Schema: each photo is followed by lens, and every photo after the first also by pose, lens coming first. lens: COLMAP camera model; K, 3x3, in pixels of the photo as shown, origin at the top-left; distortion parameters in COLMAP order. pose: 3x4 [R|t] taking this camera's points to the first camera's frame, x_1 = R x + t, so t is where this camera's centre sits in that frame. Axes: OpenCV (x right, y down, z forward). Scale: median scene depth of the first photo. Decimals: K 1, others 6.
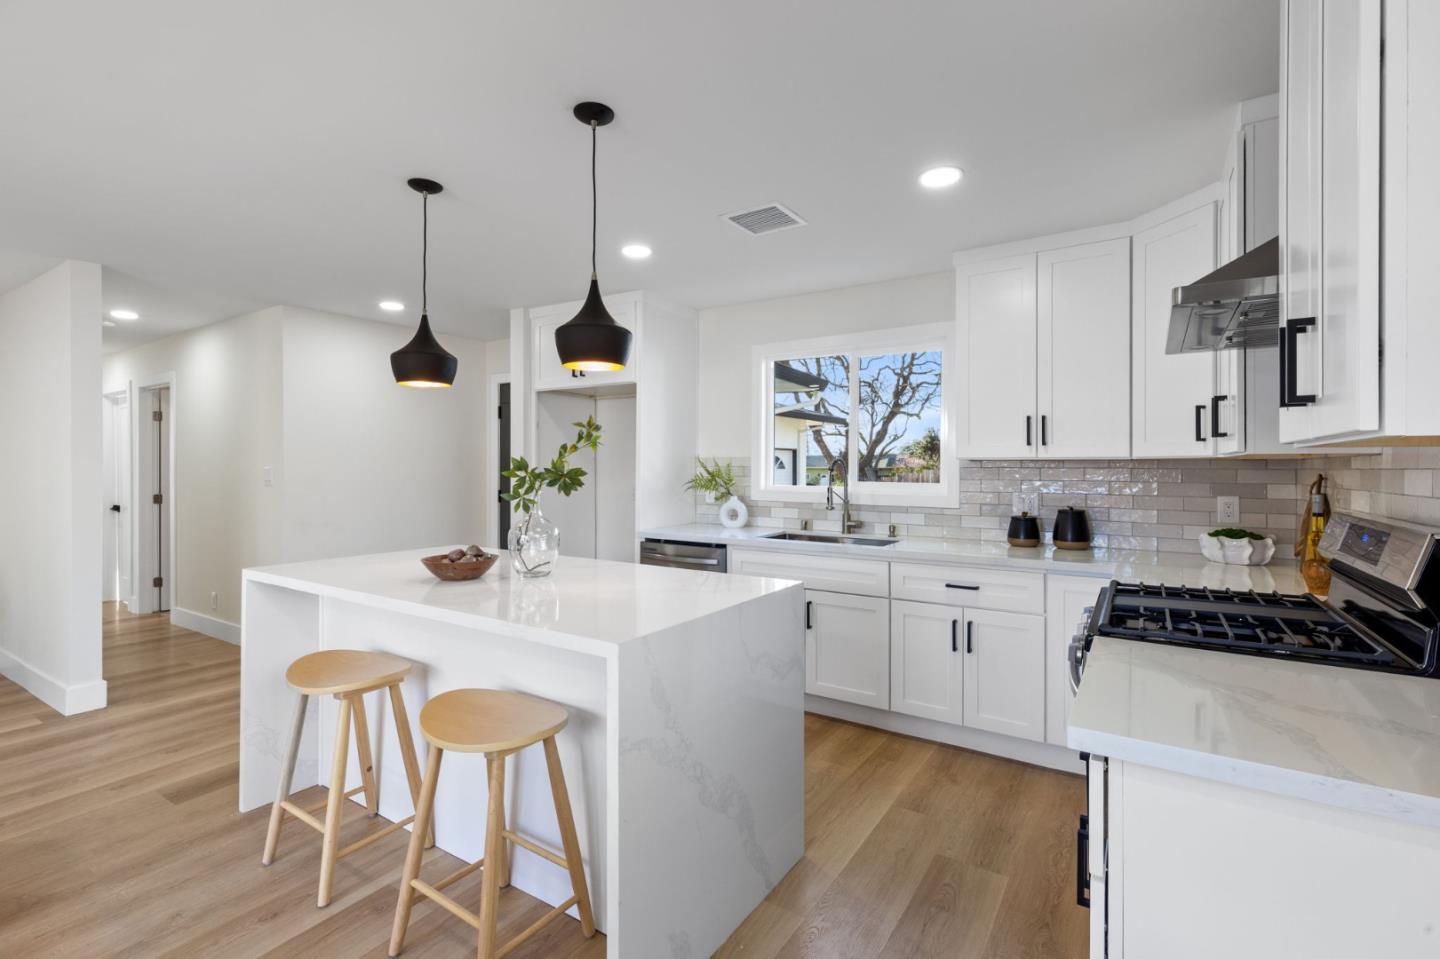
lens RADIAL K [[652.0, 0, 722.3], [0, 652.0, 470.2], [0, 0, 1]] dist [0.001919, 0.000017]
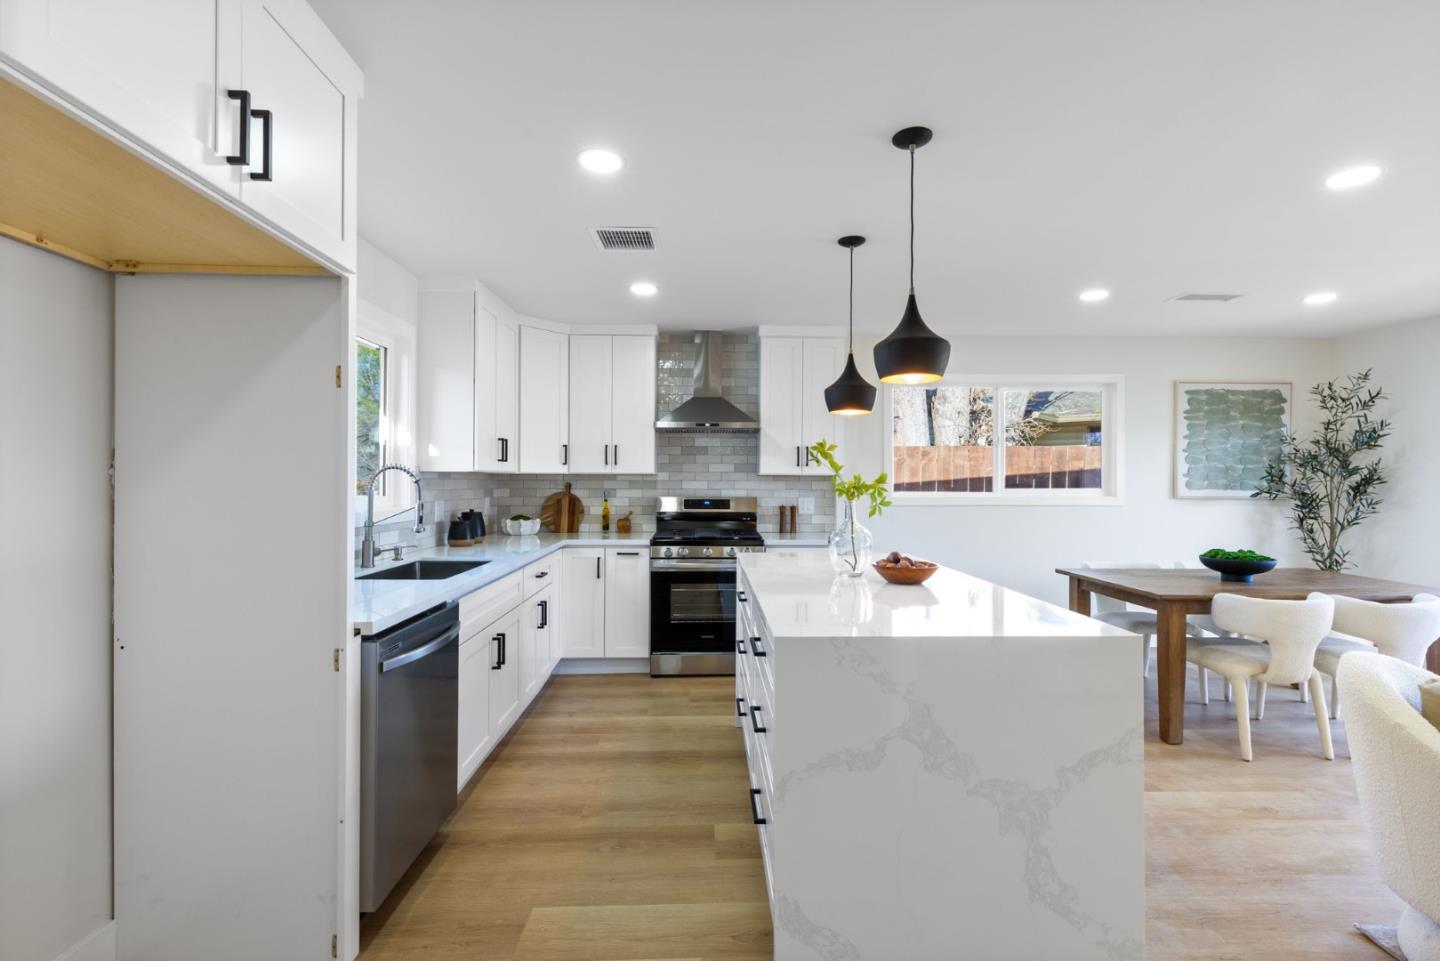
lens RADIAL K [[654.9, 0, 725.6], [0, 654.9, 482.0], [0, 0, 1]] dist [0.000073, -0.000784]
pose [[-0.575118, -0.004746, 0.818056, -0.802937], [-0.002556, 0.999989, 0.004004, -0.004367], [-0.818066, 0.000211, -0.575124, 1.341735]]
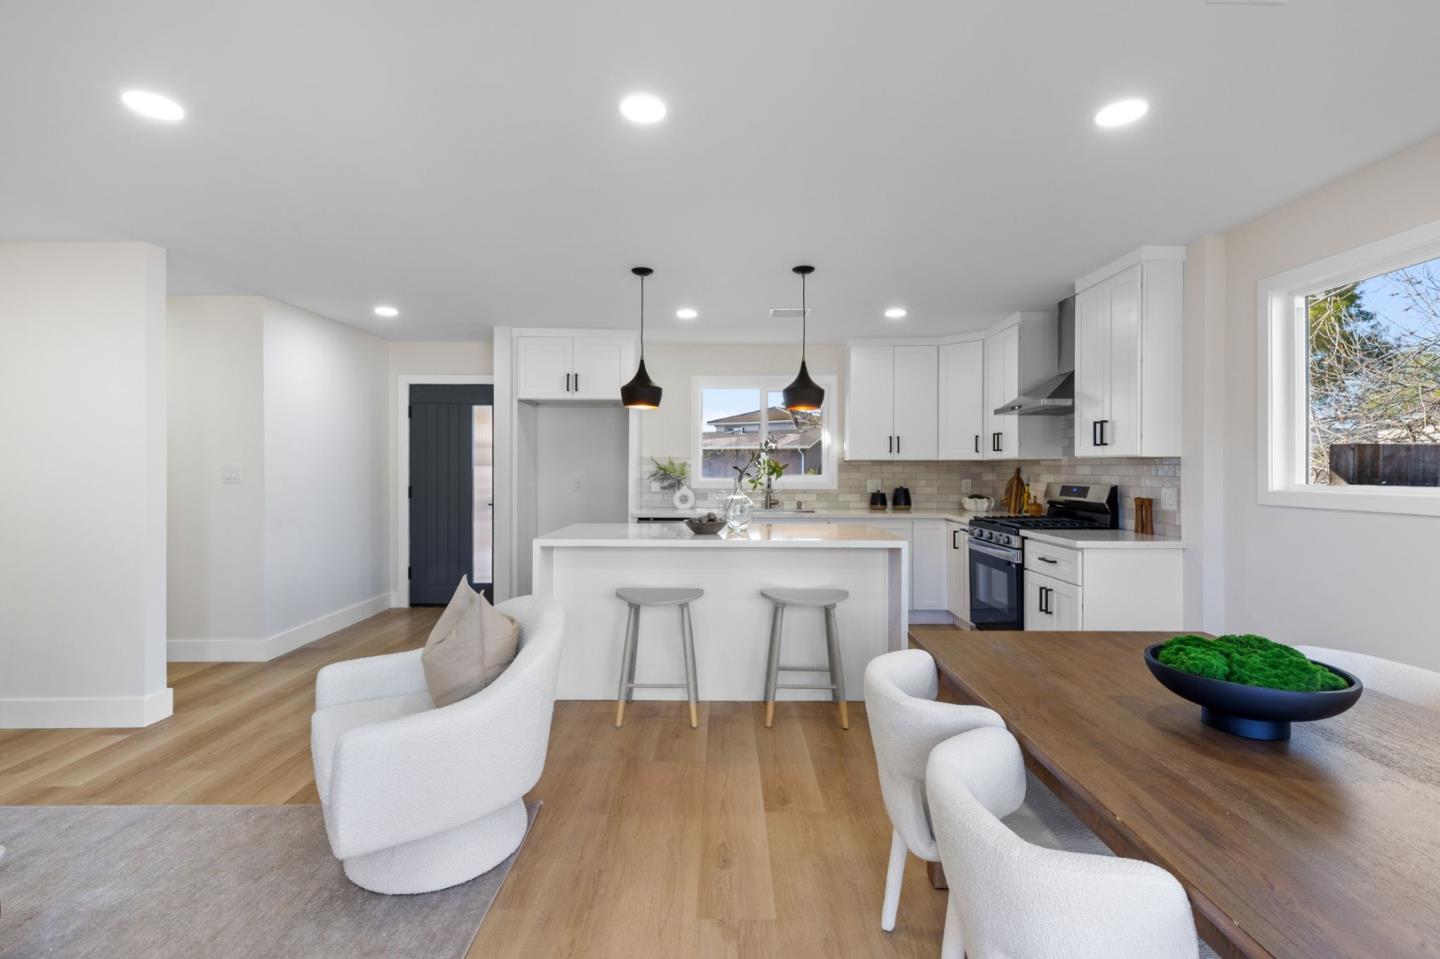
lens RADIAL K [[652.0, 0, 722.3], [0, 652.0, 470.2], [0, 0, 1]] dist [0.001919, 0.000017]
pose [[0.838932, -0.002730, 0.544229, -0.886284], [0.001285, 0.999995, 0.003035, 0.004436], [-0.544235, -0.001847, 0.838931, -0.259257]]
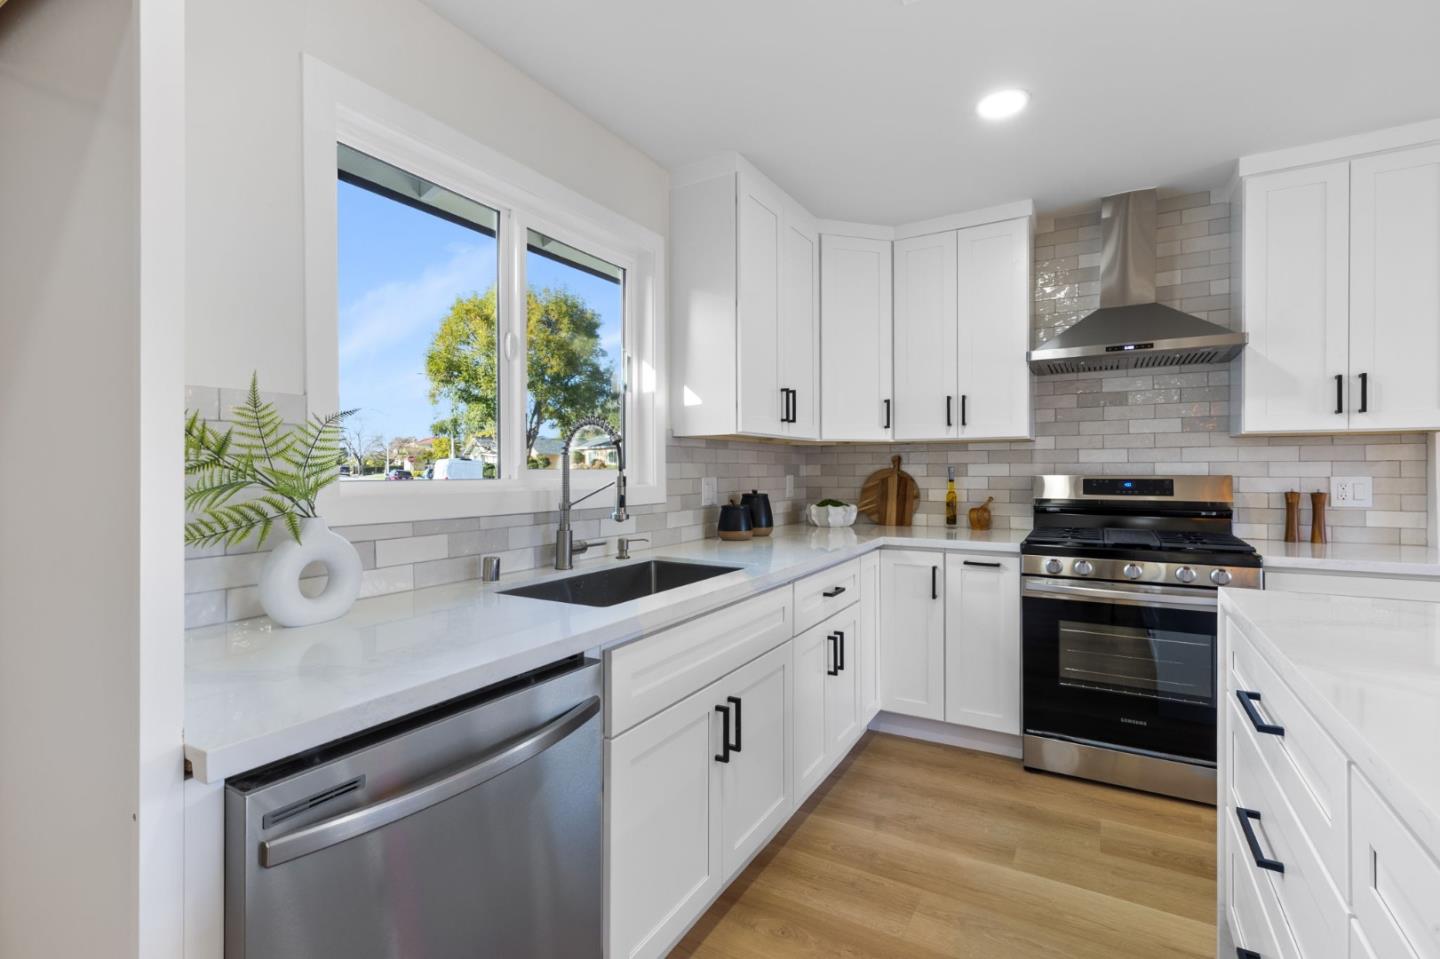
lens RADIAL K [[652.0, 0, 722.3], [0, 652.0, 470.2], [0, 0, 1]] dist [0.001919, 0.000017]
pose [[-0.051727, -0.003653, 0.998655, -0.401306], [0.006256, 0.999973, 0.003981, 0.023250], [-0.998642, 0.006454, -0.051703, 1.104599]]
